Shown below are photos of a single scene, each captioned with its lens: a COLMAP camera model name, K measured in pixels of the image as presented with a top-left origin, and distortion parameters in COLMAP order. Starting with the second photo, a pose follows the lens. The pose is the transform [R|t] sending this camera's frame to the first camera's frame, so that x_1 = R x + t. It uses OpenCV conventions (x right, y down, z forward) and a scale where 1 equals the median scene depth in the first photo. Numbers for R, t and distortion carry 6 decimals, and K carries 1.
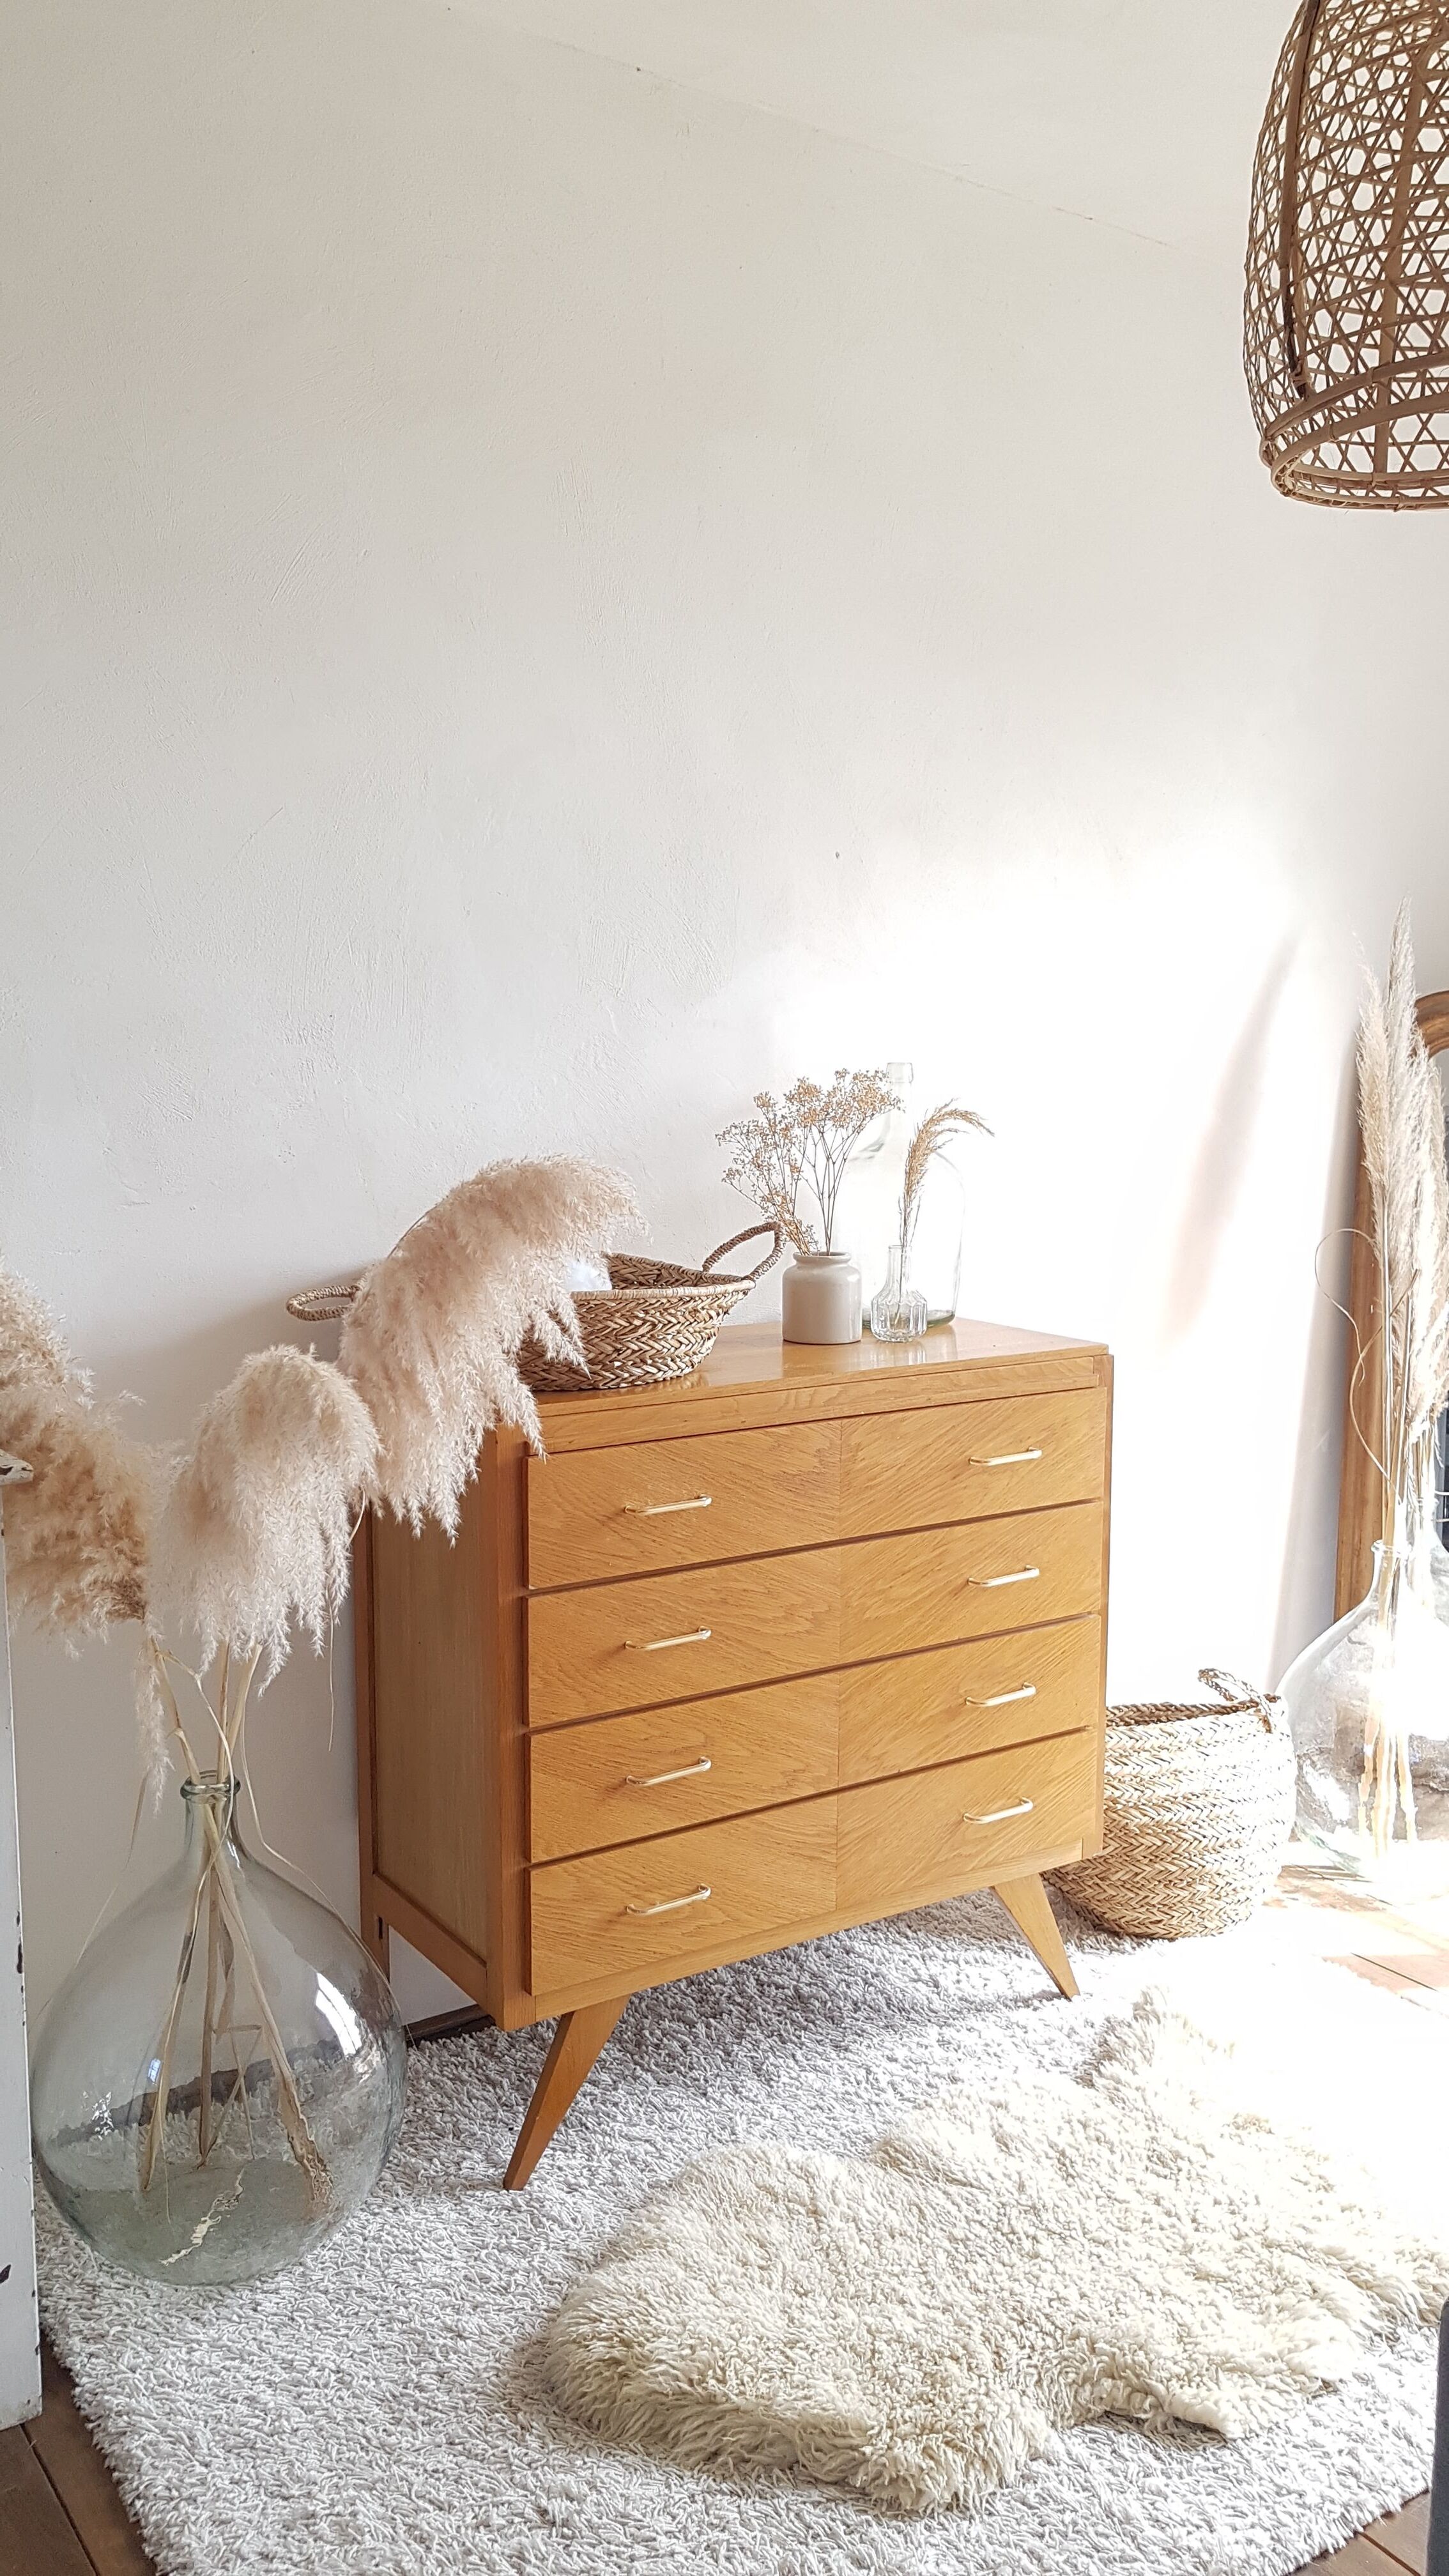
lens RADIAL K [[1972.8, 0, 712.0], [0, 1972.8, 1278.3], [0, 0, 1]] dist [0.003855, -0.012273]
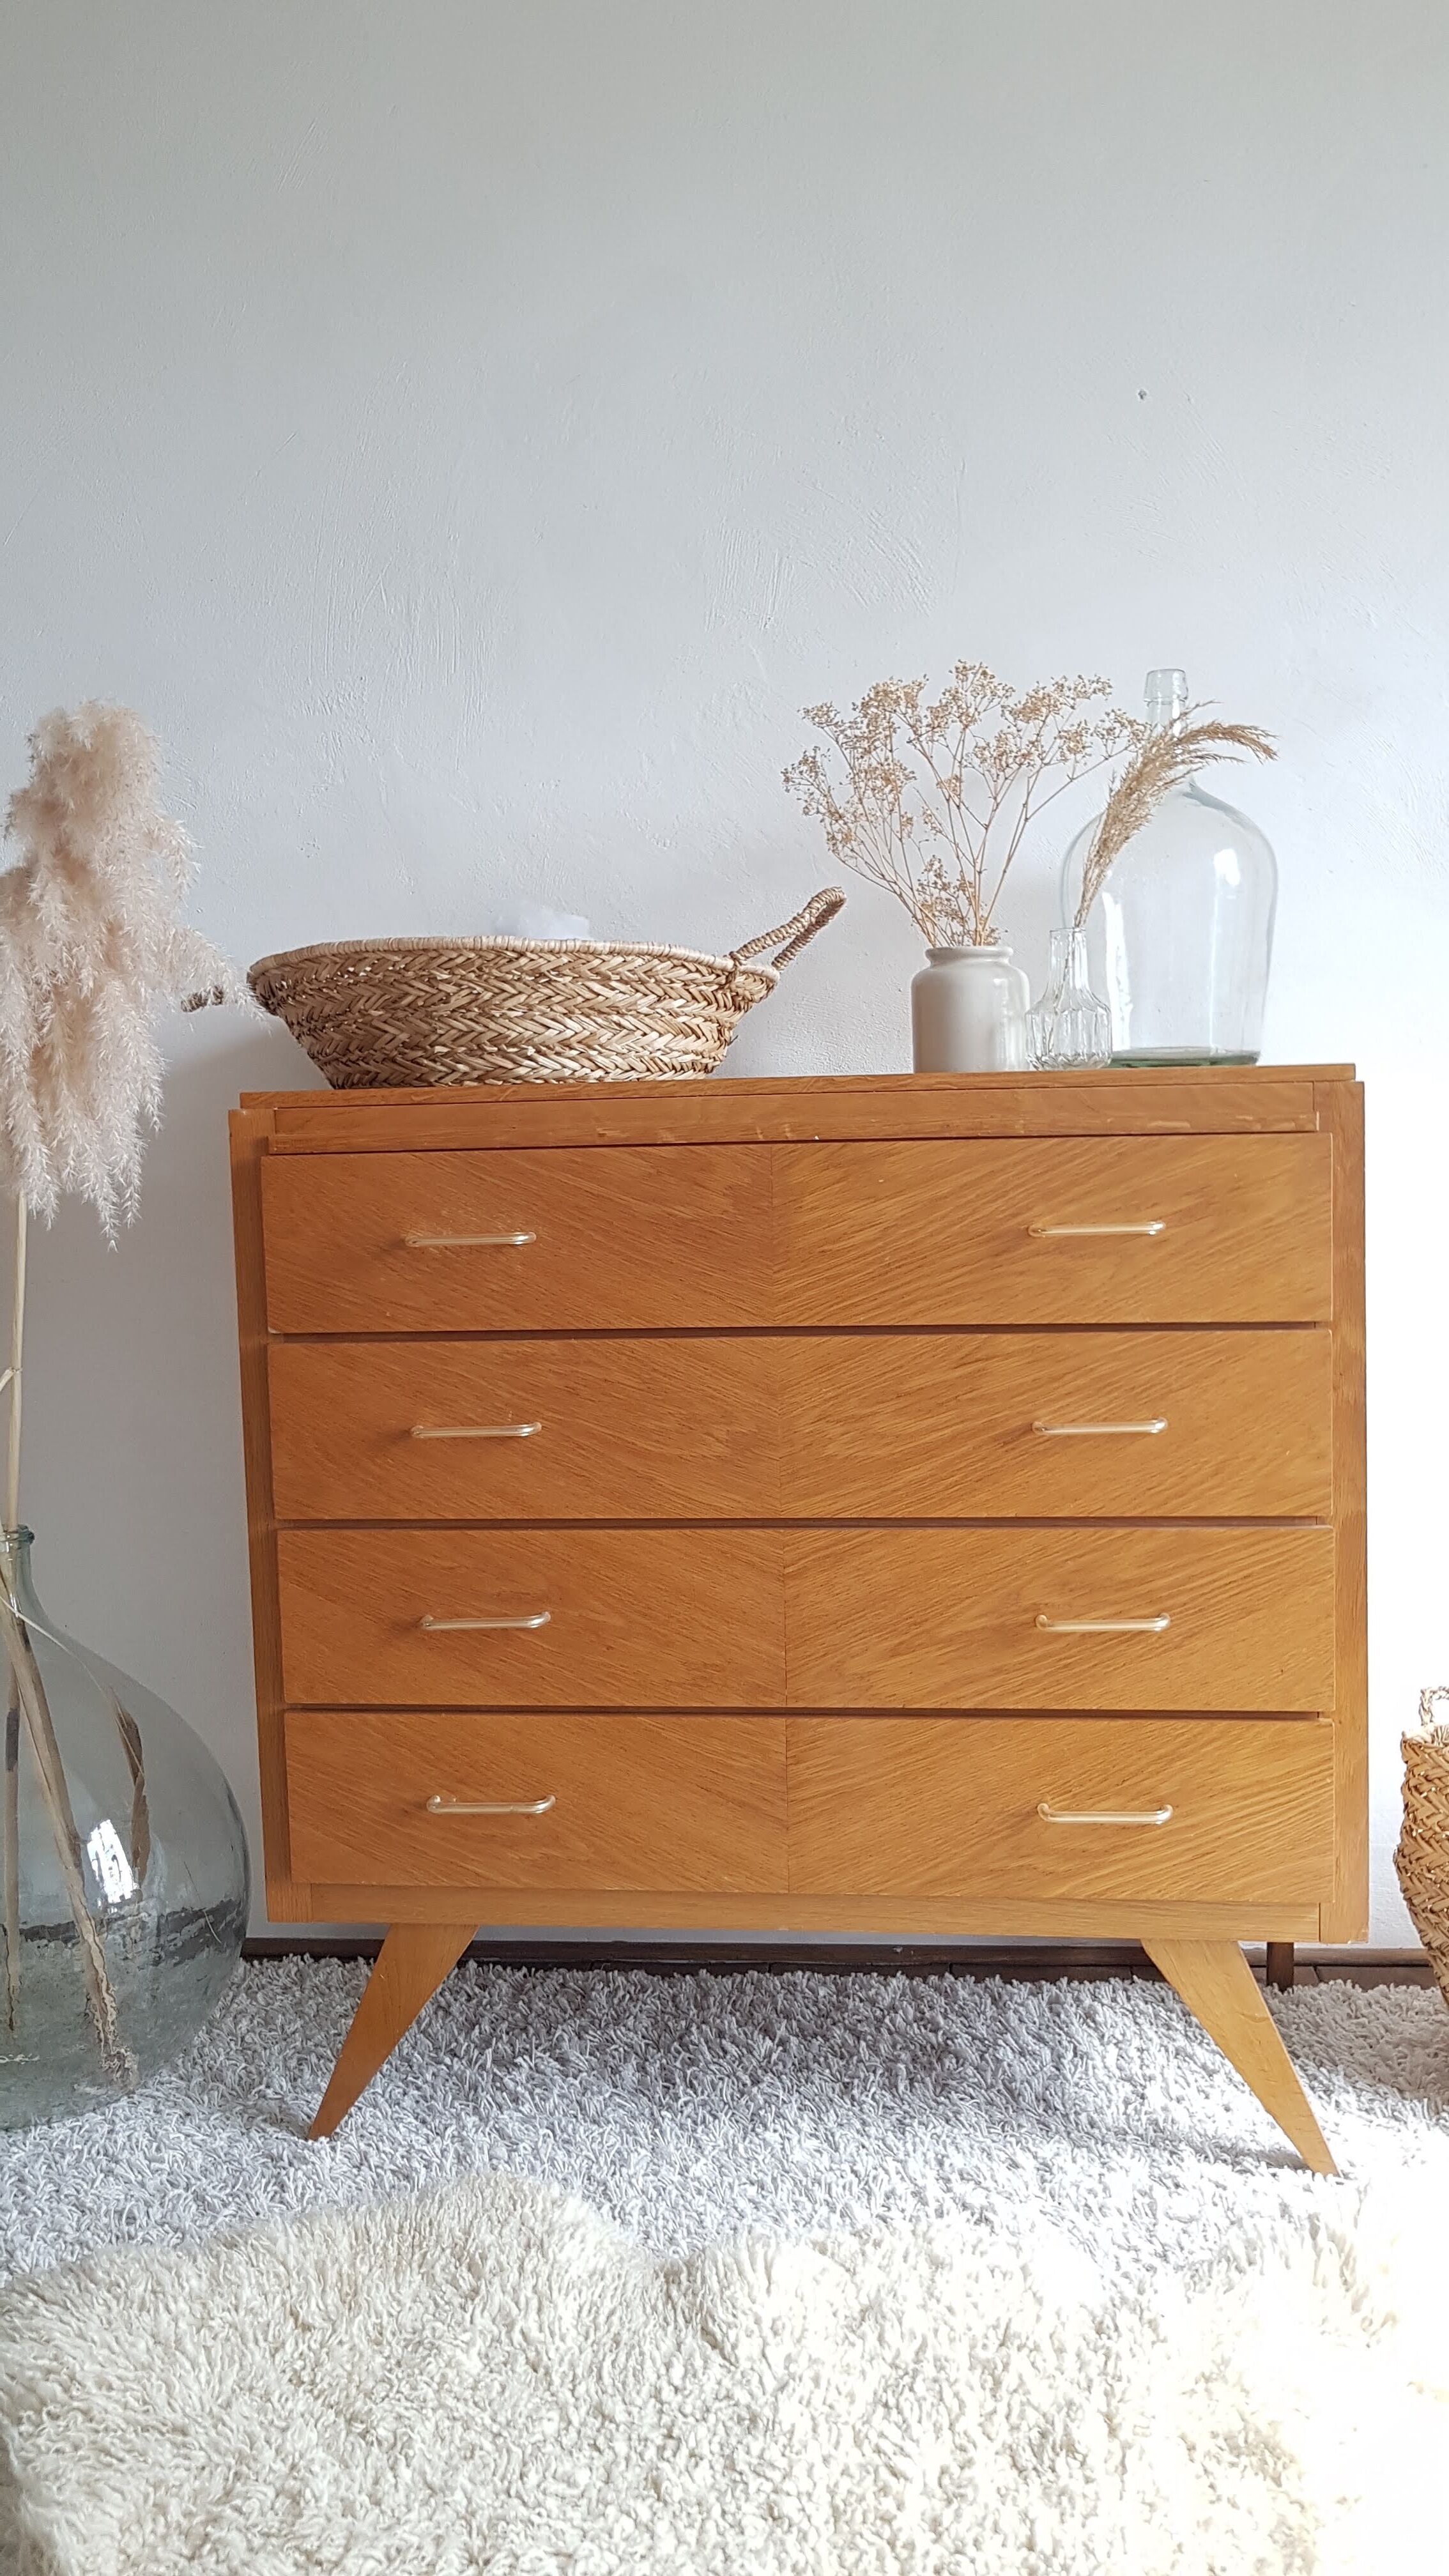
lens RADIAL K [[1987.3, 0, 759.9], [0, 1987.3, 1257.4], [0, 0, 1]] dist [-0.008919, 0.003576]
pose [[0.776901, 0.025895, -0.629090, 0.492247], [-0.045656, 0.998841, -0.015268, 0.122046], [0.627965, 0.040583, 0.777183, 0.486994]]
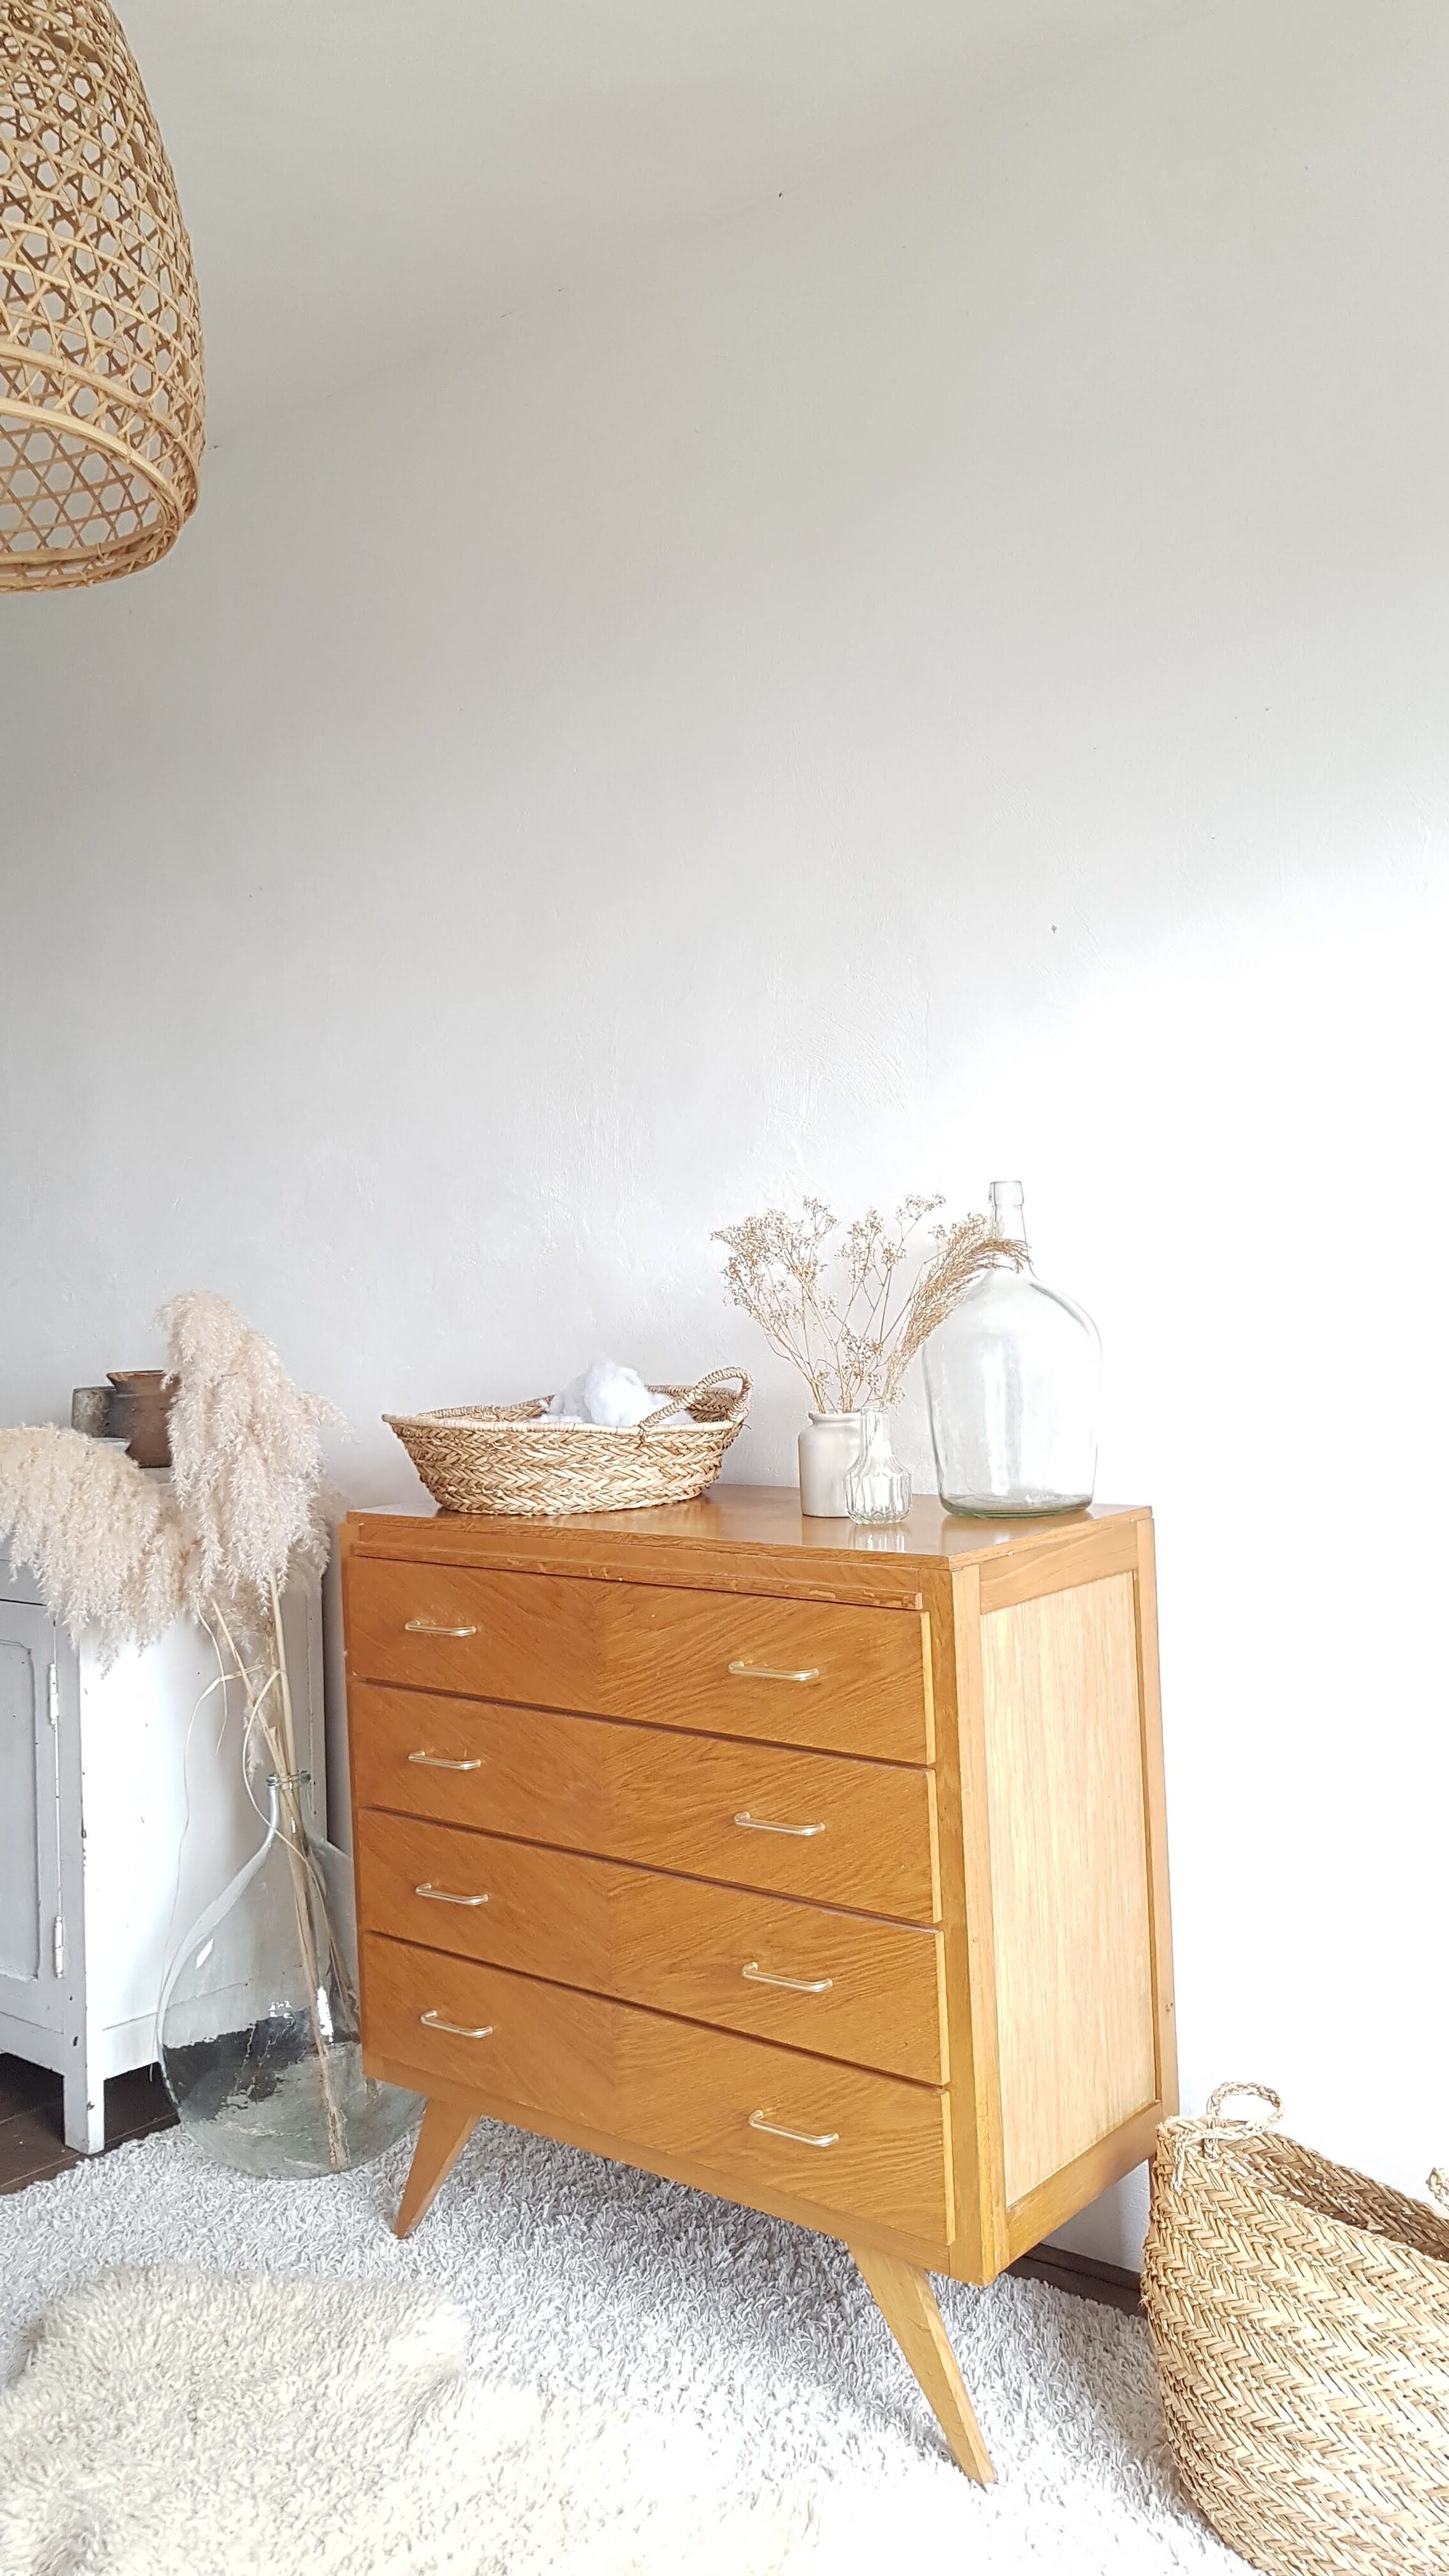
lens RADIAL K [[1998.1, 0, 760.4], [0, 1998.1, 1274.4], [0, 0, 1]] dist [-0.009629, -0.005122]
pose [[0.311049, -0.007239, -0.950366, 0.988244], [-0.068460, 0.997203, -0.030002, -0.048753], [0.947925, 0.074394, 0.309683, 0.788054]]
